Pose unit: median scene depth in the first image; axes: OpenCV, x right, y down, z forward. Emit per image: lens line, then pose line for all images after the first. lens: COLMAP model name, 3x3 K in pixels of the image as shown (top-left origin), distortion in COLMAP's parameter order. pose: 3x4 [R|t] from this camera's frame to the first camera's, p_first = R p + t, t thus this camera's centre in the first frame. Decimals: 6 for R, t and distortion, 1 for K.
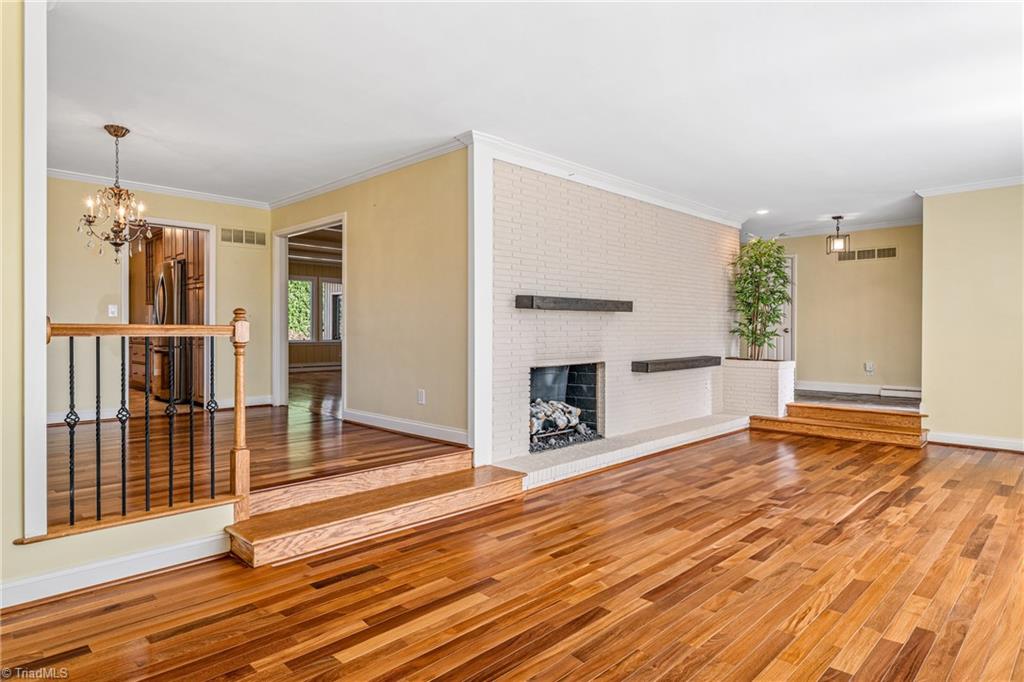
lens RADIAL K [[593.0, 0, 512.0], [0, 593.0, 341.0], [0, 0, 1]] dist [0.000719, 0.000334]
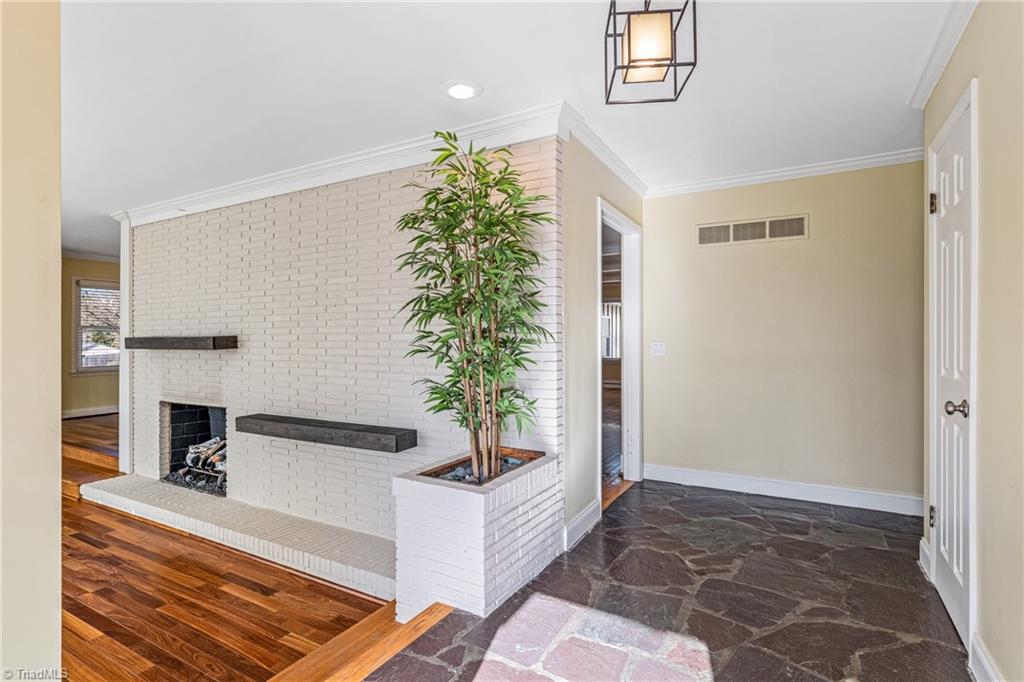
lens RADIAL K [[517.5, 0, 513.9], [0, 517.5, 338.0], [0, 0, 1]] dist [-0.002276, -0.000445]
pose [[0.254291, -0.002320, -0.967125, 0.978569], [-0.017366, 0.999825, -0.006965, -0.066868], [0.966972, 0.018566, 0.254207, 1.213827]]
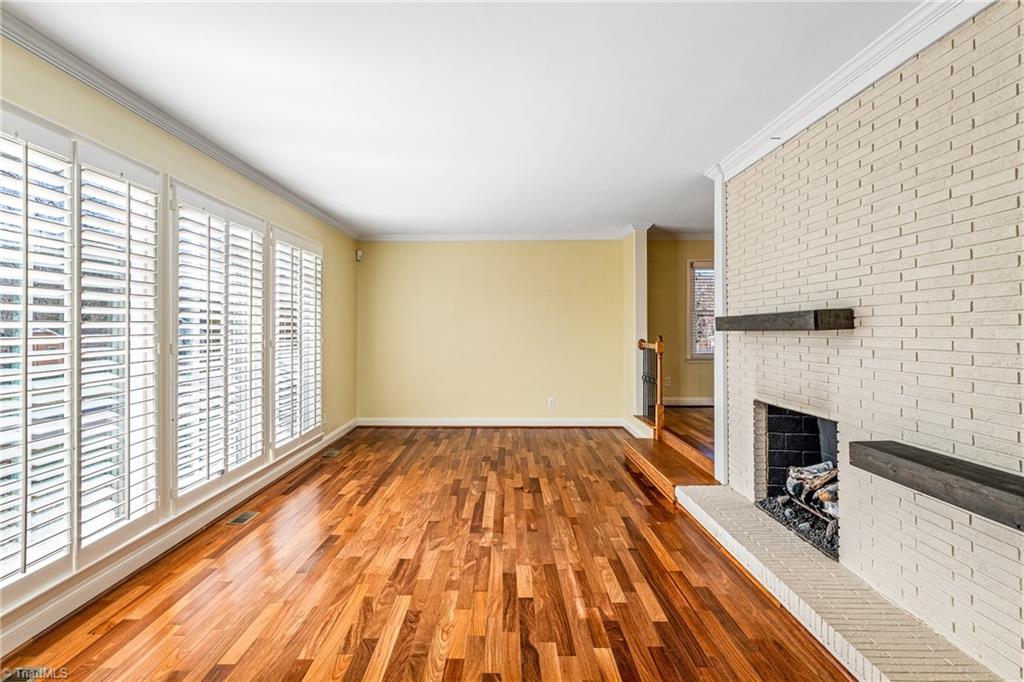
lens RADIAL K [[600.9, 0, 483.8], [0, 600.9, 322.9], [0, 0, 1]] dist [0.002571, 0.001696]
pose [[-0.725977, -0.006425, -0.687689, 0.779135], [-0.011958, 0.999923, 0.003282, -0.054040], [0.687615, 0.010606, -0.725998, 1.183260]]
